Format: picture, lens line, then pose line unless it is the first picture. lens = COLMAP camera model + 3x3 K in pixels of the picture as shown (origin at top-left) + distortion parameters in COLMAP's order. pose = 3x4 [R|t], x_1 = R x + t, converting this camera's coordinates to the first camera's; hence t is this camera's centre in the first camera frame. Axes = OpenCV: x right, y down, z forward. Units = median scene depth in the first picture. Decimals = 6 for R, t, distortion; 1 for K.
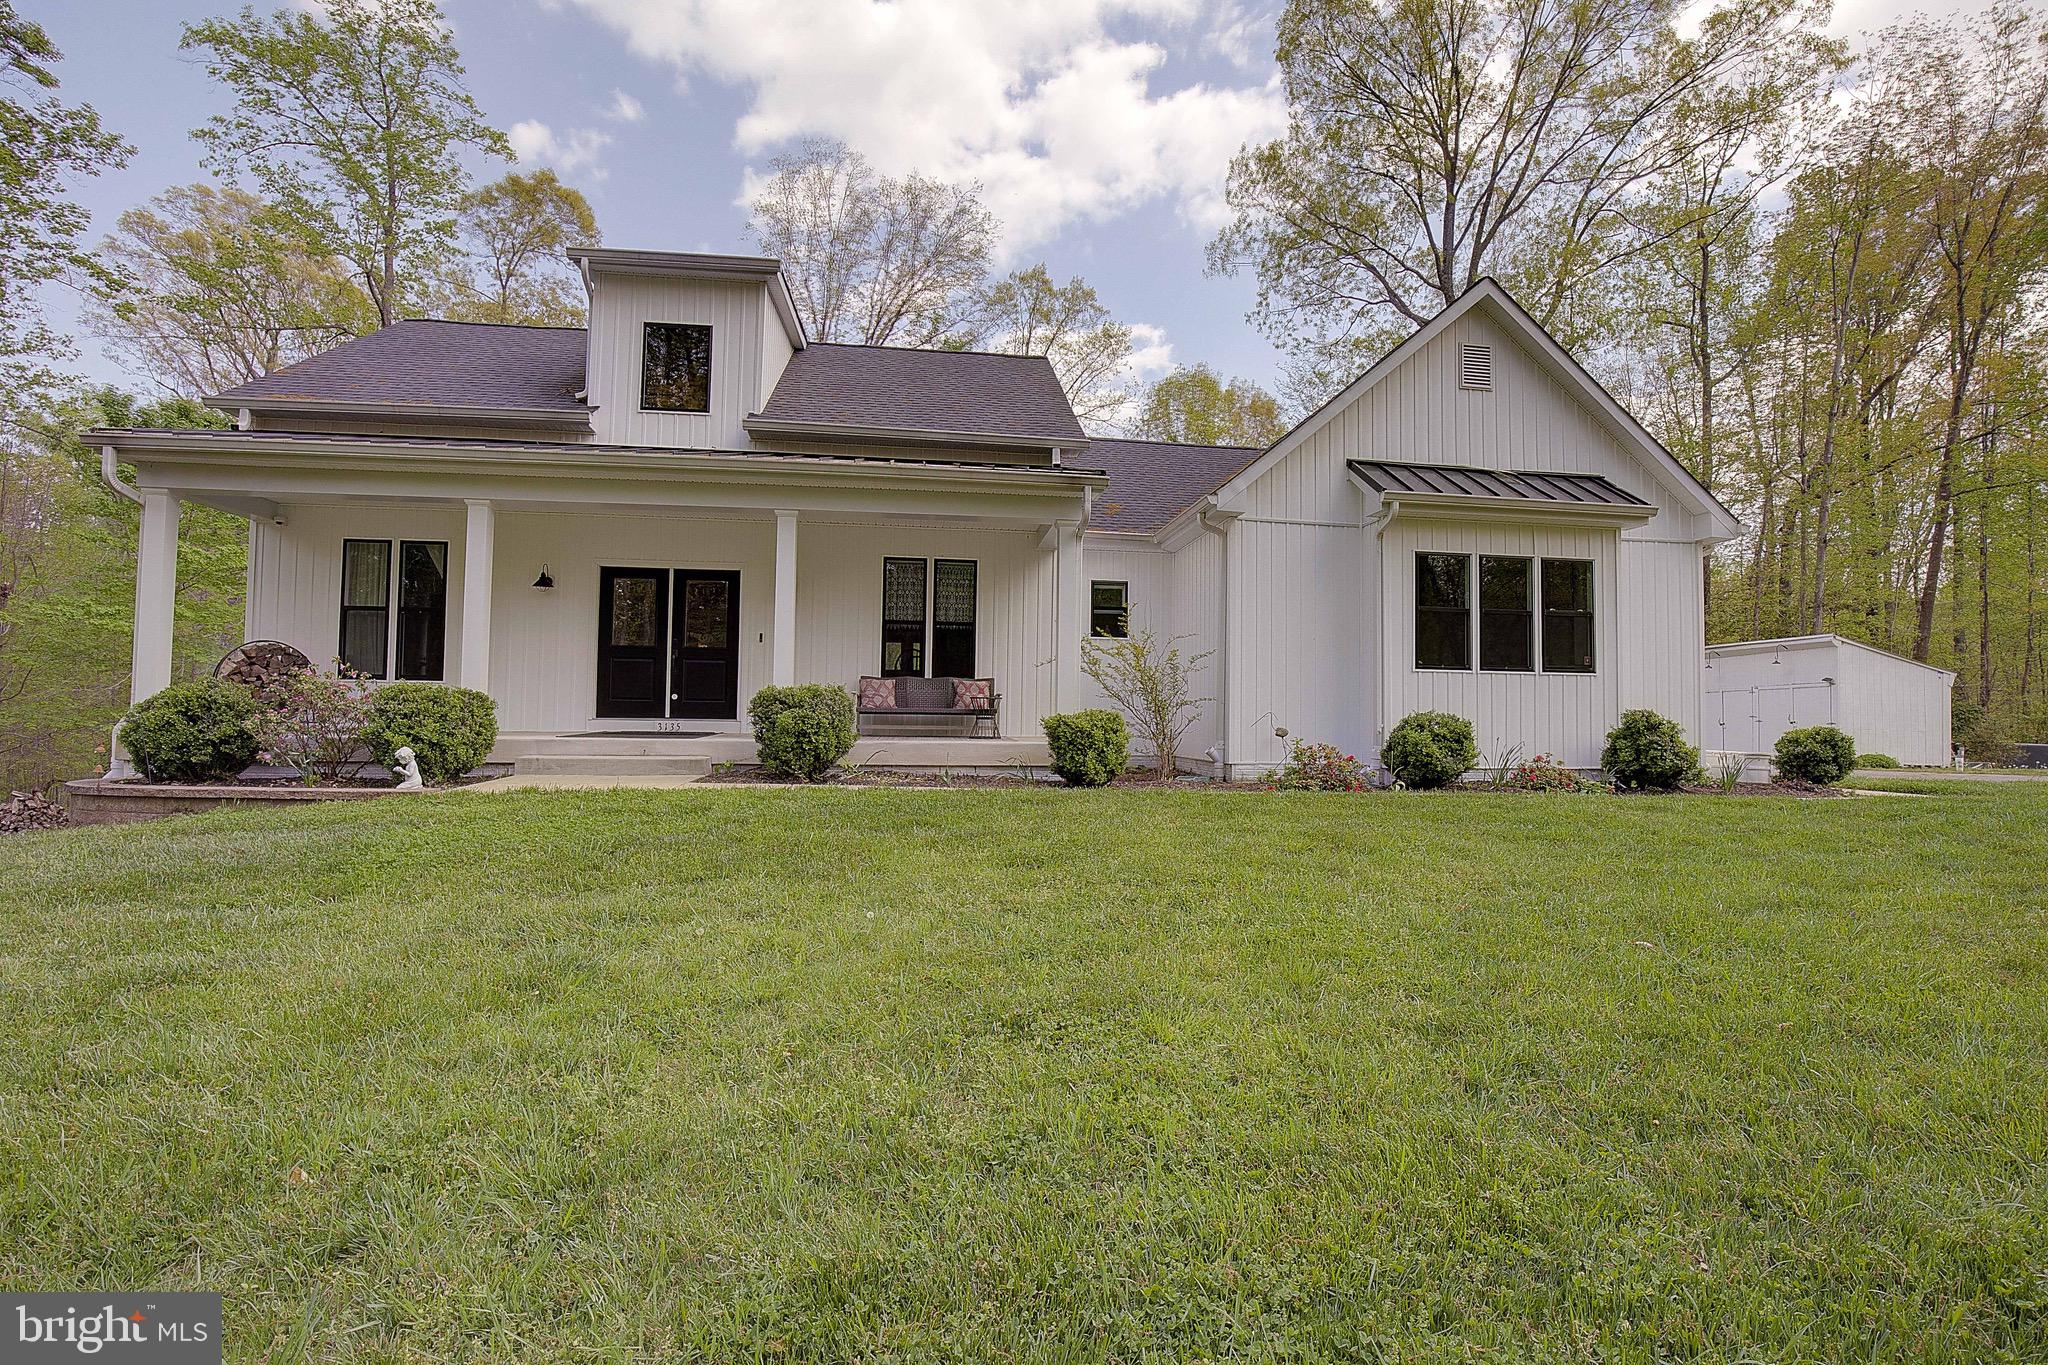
lens RADIAL K [[923.5, 0, 1030.1], [0, 923.5, 686.4], [0, 0, 1]] dist [-0.034440, 0.011736]
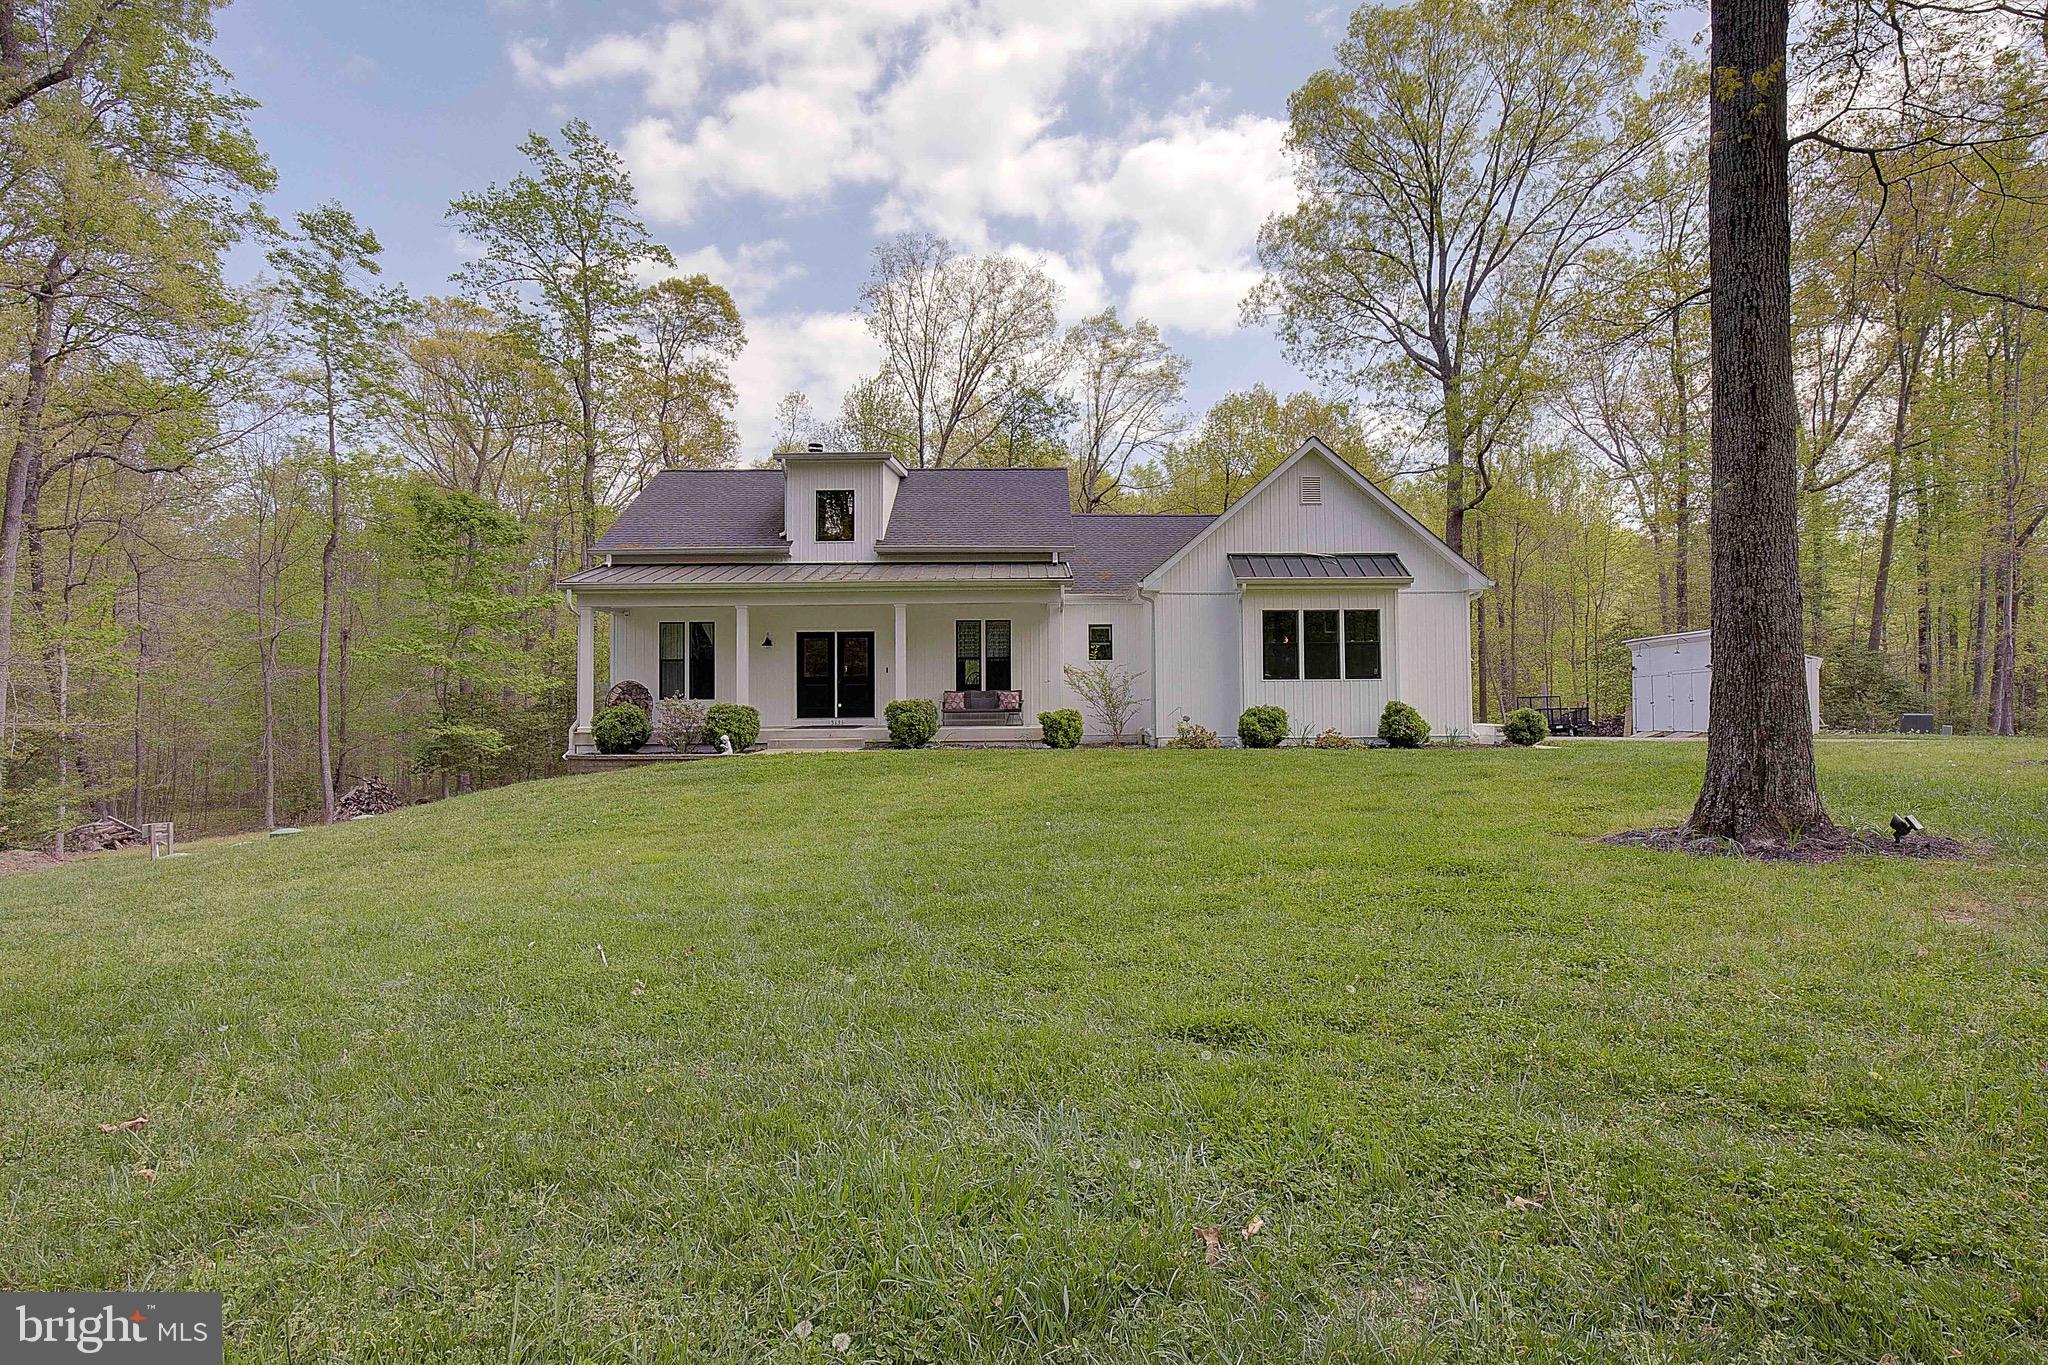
lens RADIAL K [[1000.6, 0, 1024.0], [0, 1000.6, 682.5], [0, 0, 1]] dist [-0.030751, -0.000549]
pose [[0.990243, -0.025029, -0.137083, 0.226182], [0.026824, 0.999577, 0.011261, -0.044722], [0.136743, -0.014828, 0.990496, -0.852155]]
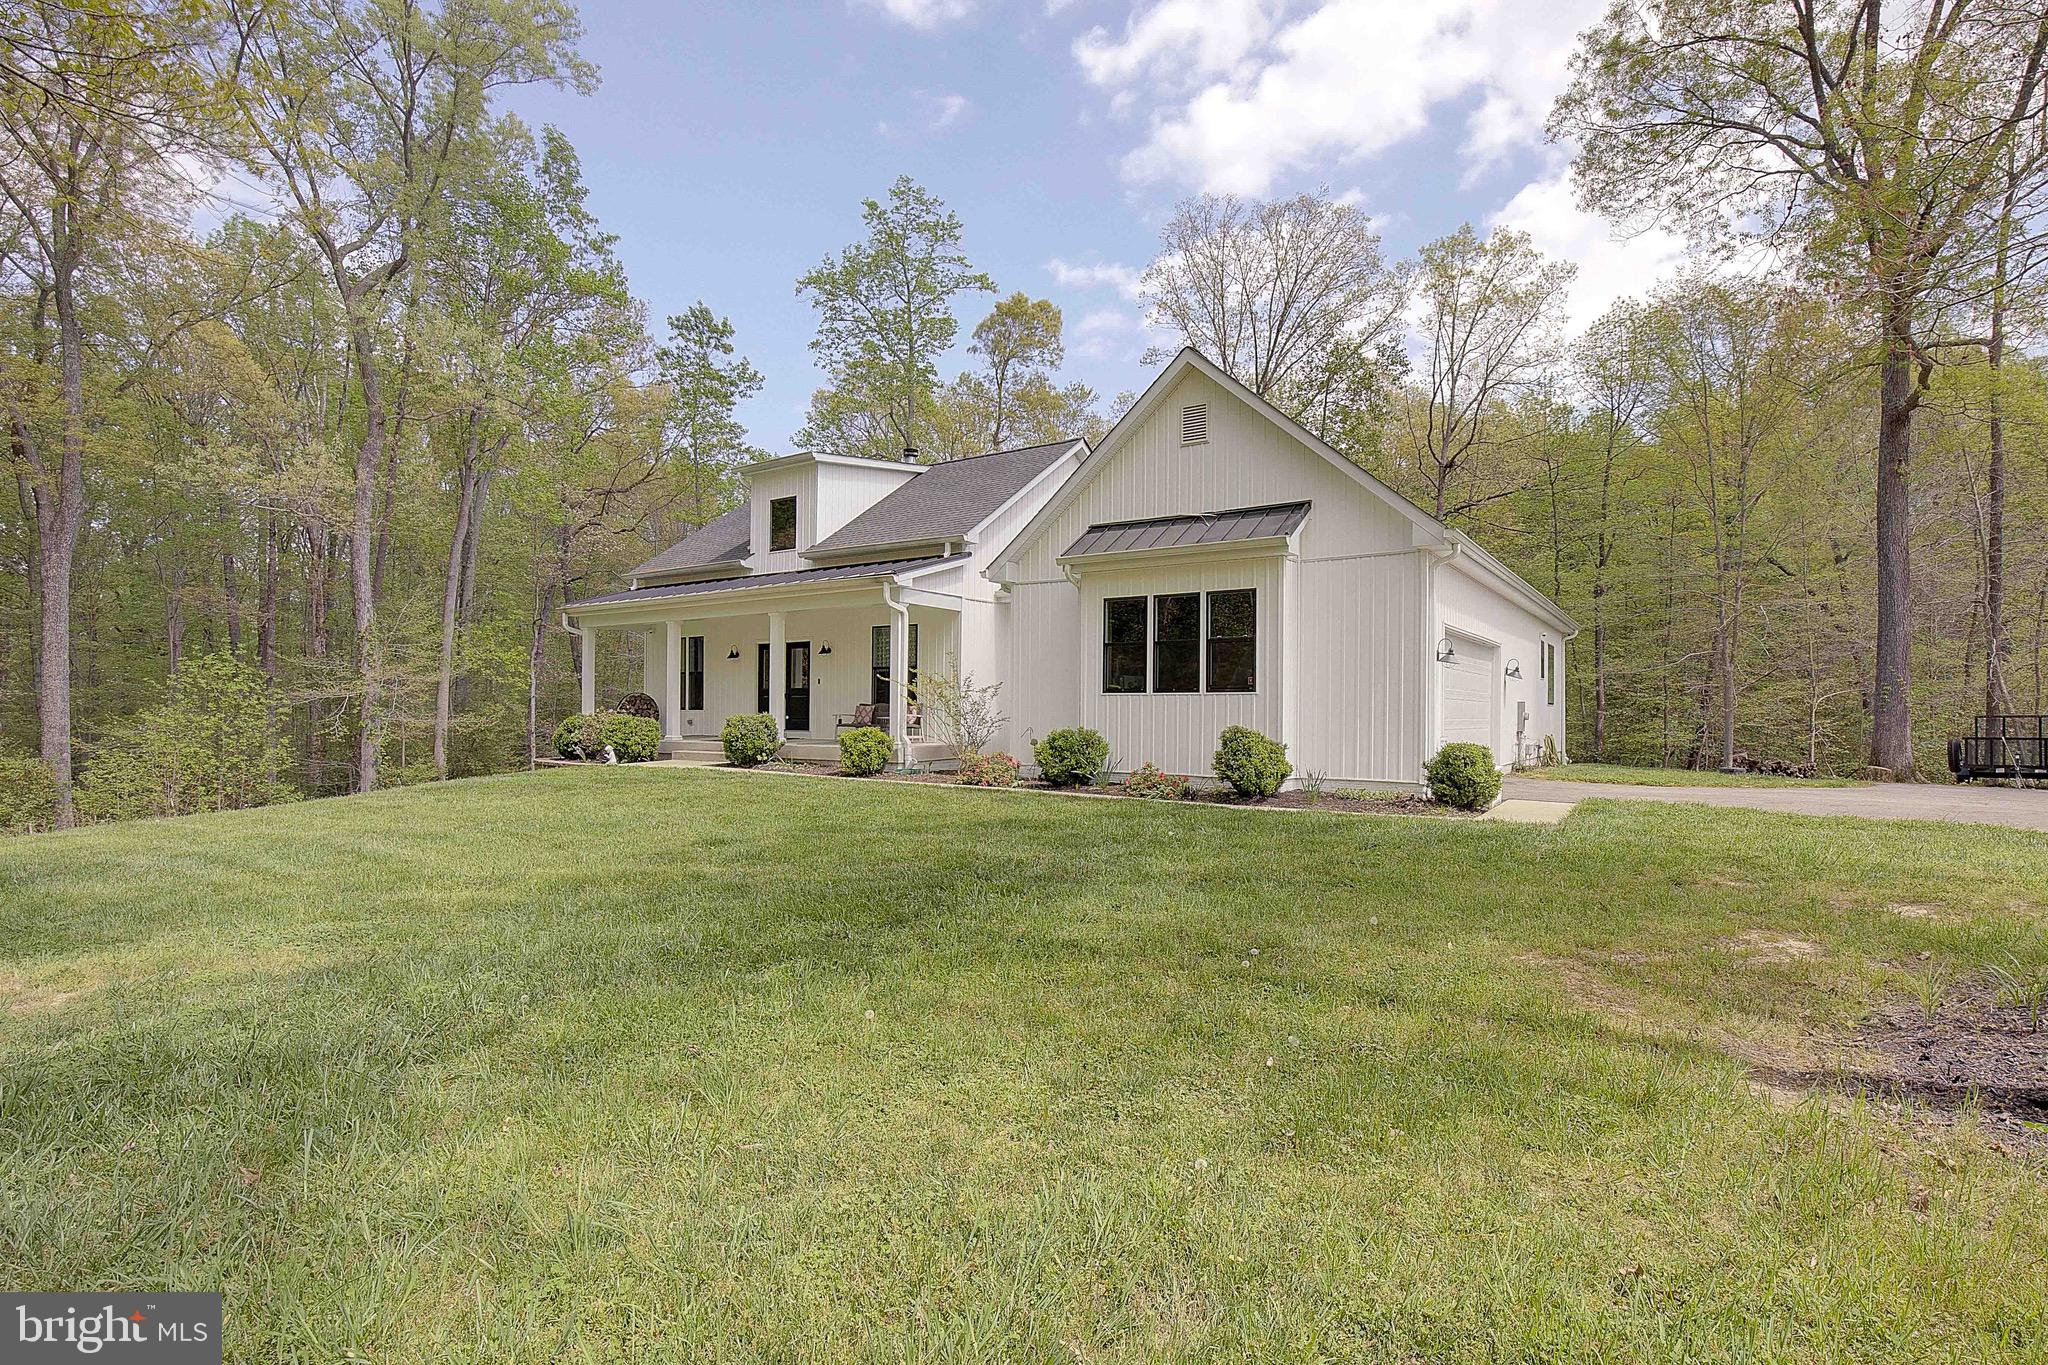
lens RADIAL K [[1018.3, 0, 1010.1], [0, 1018.3, 705.4], [0, 0, 1]] dist [-0.045719, -0.000223]
pose [[0.728892, -0.015780, -0.684447, 1.217624], [0.023380, 0.999725, 0.001850, -0.008228], [0.684229, -0.017351, 0.729061, -0.080637]]
